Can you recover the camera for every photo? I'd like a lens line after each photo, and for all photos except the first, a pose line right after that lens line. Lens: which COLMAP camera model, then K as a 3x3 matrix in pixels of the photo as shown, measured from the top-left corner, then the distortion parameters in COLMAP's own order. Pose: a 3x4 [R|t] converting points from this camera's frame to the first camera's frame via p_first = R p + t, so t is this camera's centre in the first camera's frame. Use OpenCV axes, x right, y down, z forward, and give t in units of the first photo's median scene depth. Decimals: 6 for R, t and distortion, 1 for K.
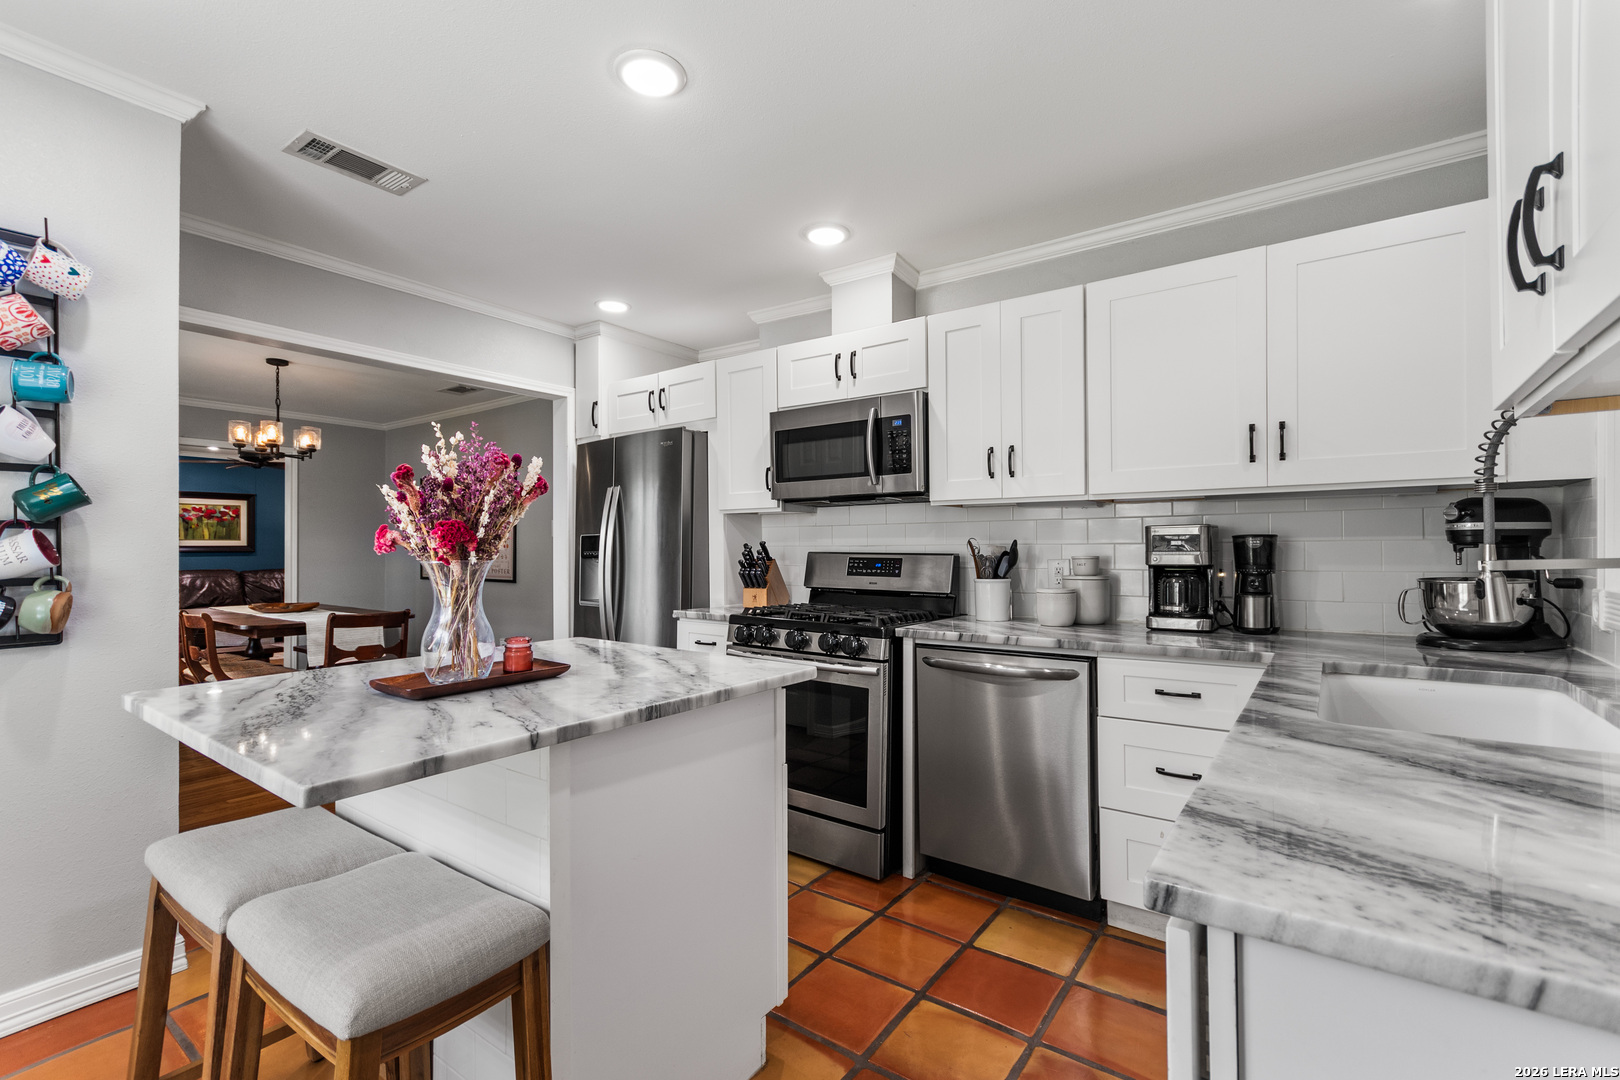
lens RADIAL K [[718.8, 0, 805.0], [0, 718.8, 542.4], [0, 0, 1]] dist [0.003163, 0.001202]
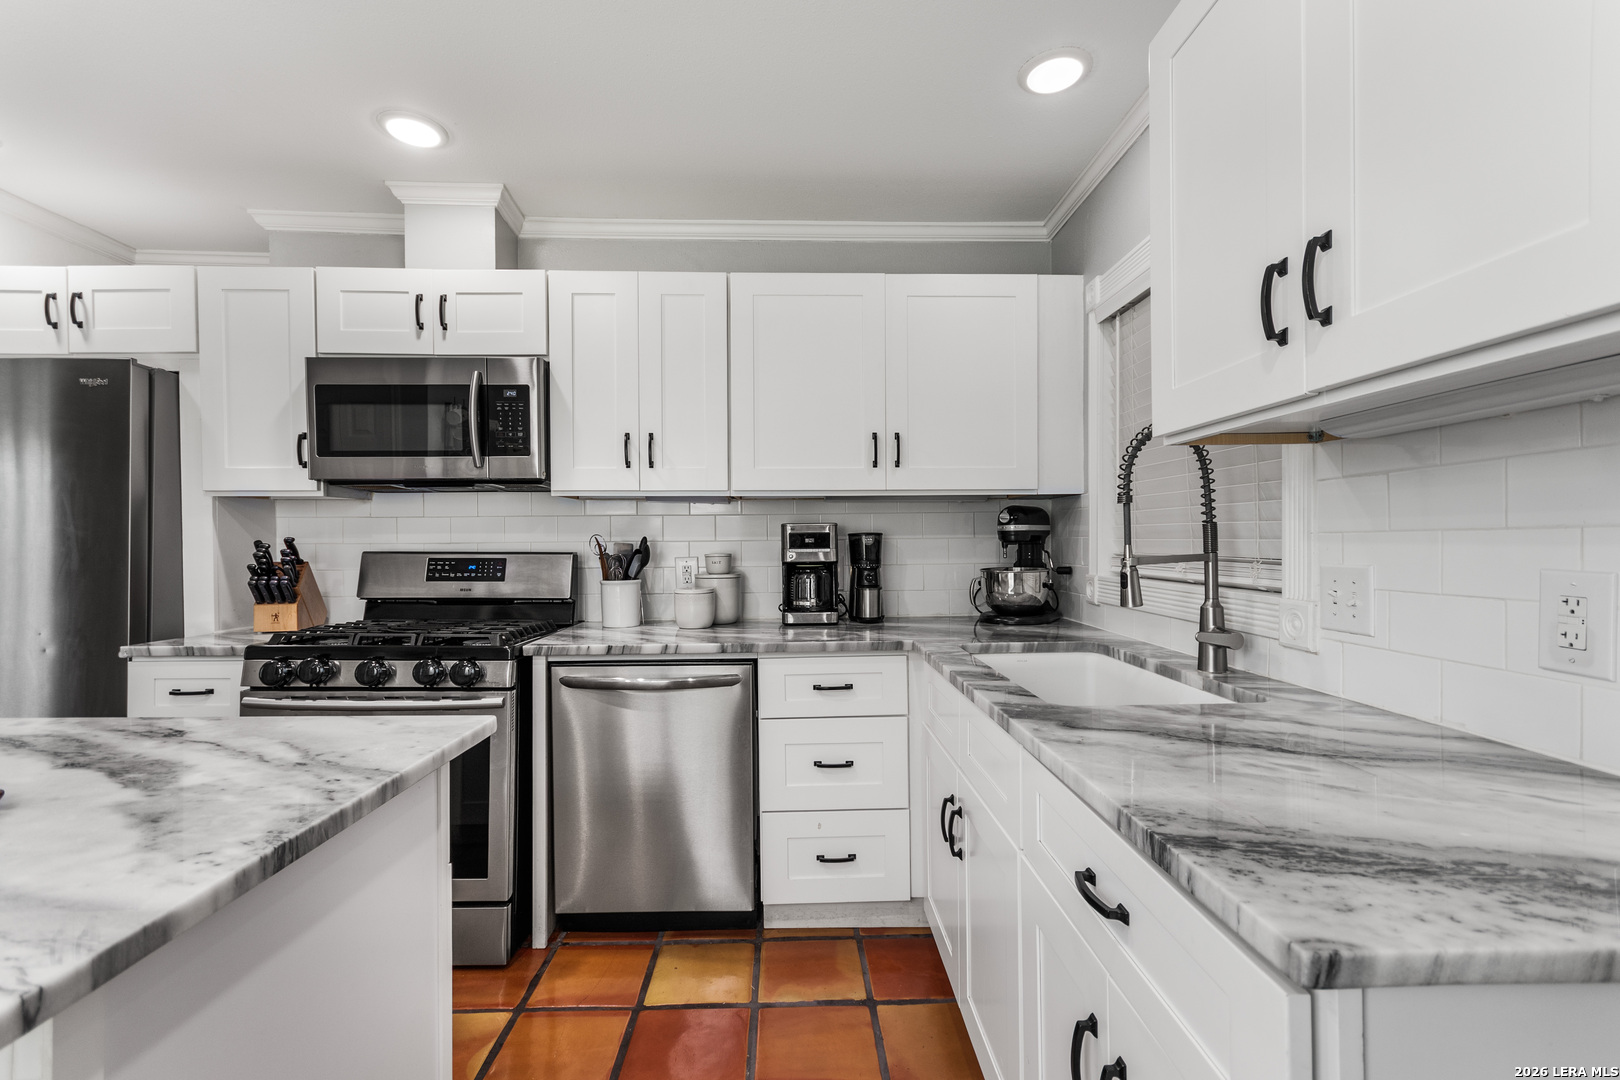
lens RADIAL K [[724.4, 0, 810.0], [0, 724.4, 540.0], [0, 0, 1]] dist [0.003322, 0.000720]
pose [[0.793594, -0.001107, 0.608447, -0.117495], [-0.002245, 0.999986, 0.004747, -0.004844], [-0.608444, -0.005133, 0.793581, 0.158212]]
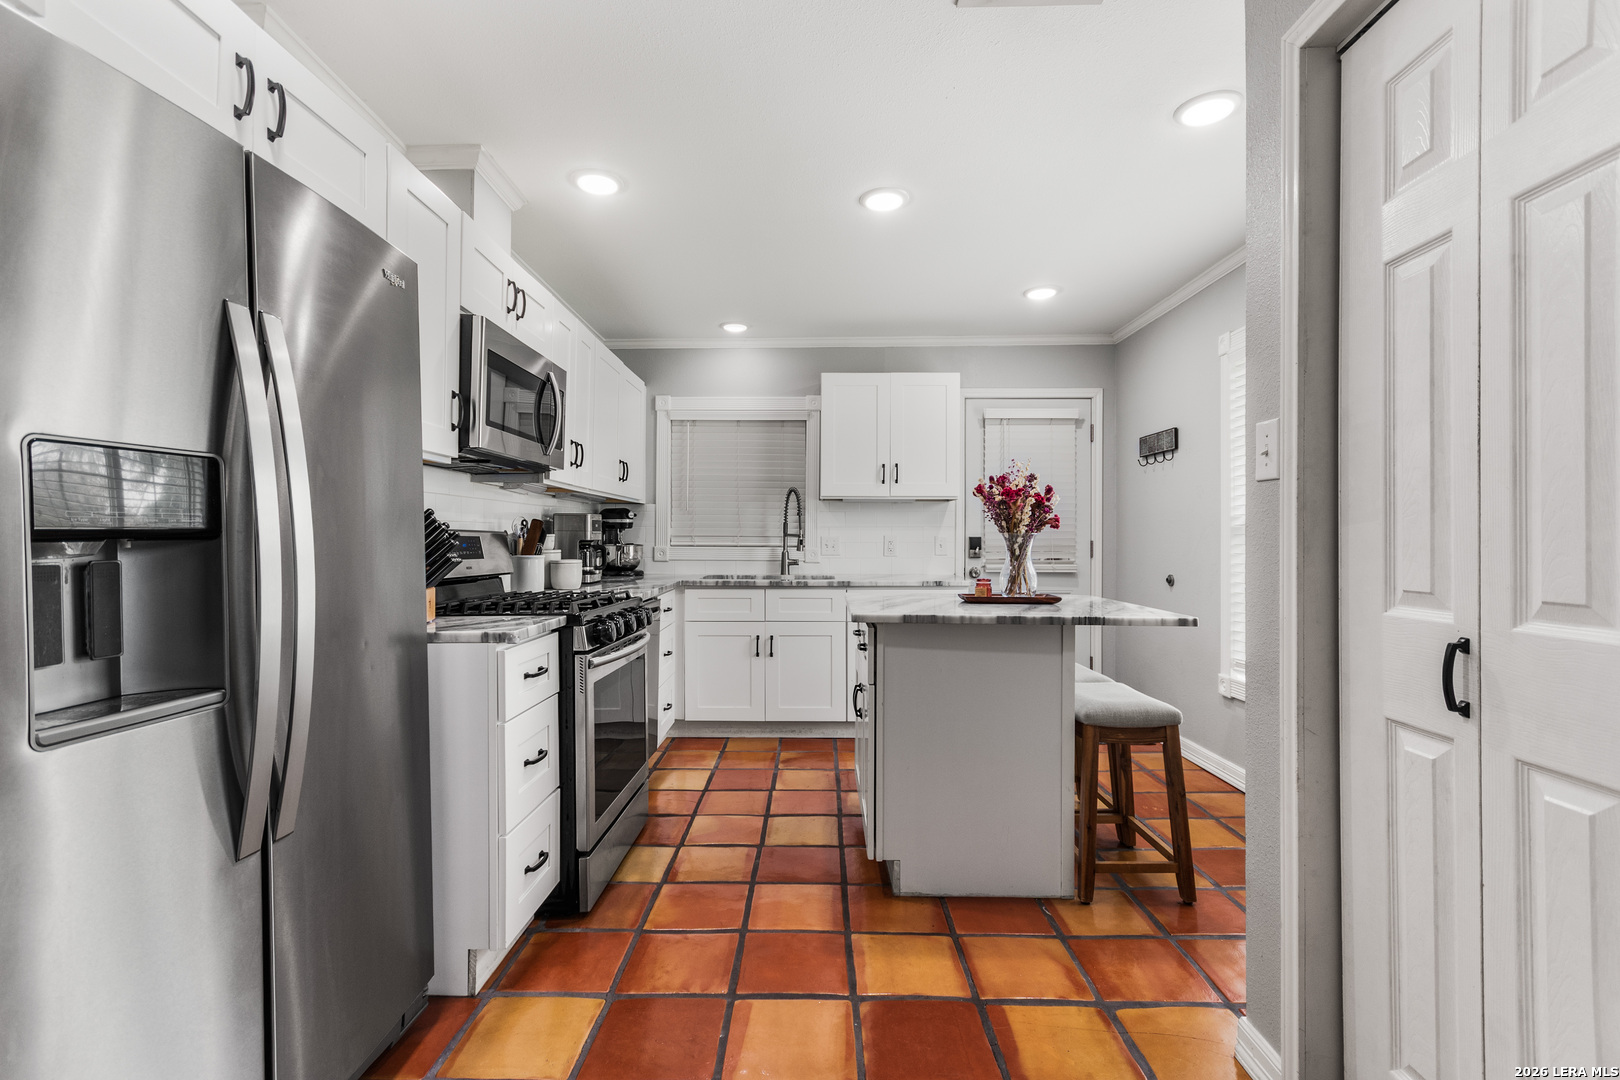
lens RADIAL K [[731.2, 0, 802.2], [0, 731.2, 533.4], [0, 0, 1]] dist [0.001473, 0.000707]
pose [[-0.573010, 0.006365, 0.819524, -0.976279], [-0.008233, 0.999875, -0.013523, 0.032874], [-0.819507, -0.014496, -0.572886, 1.456215]]
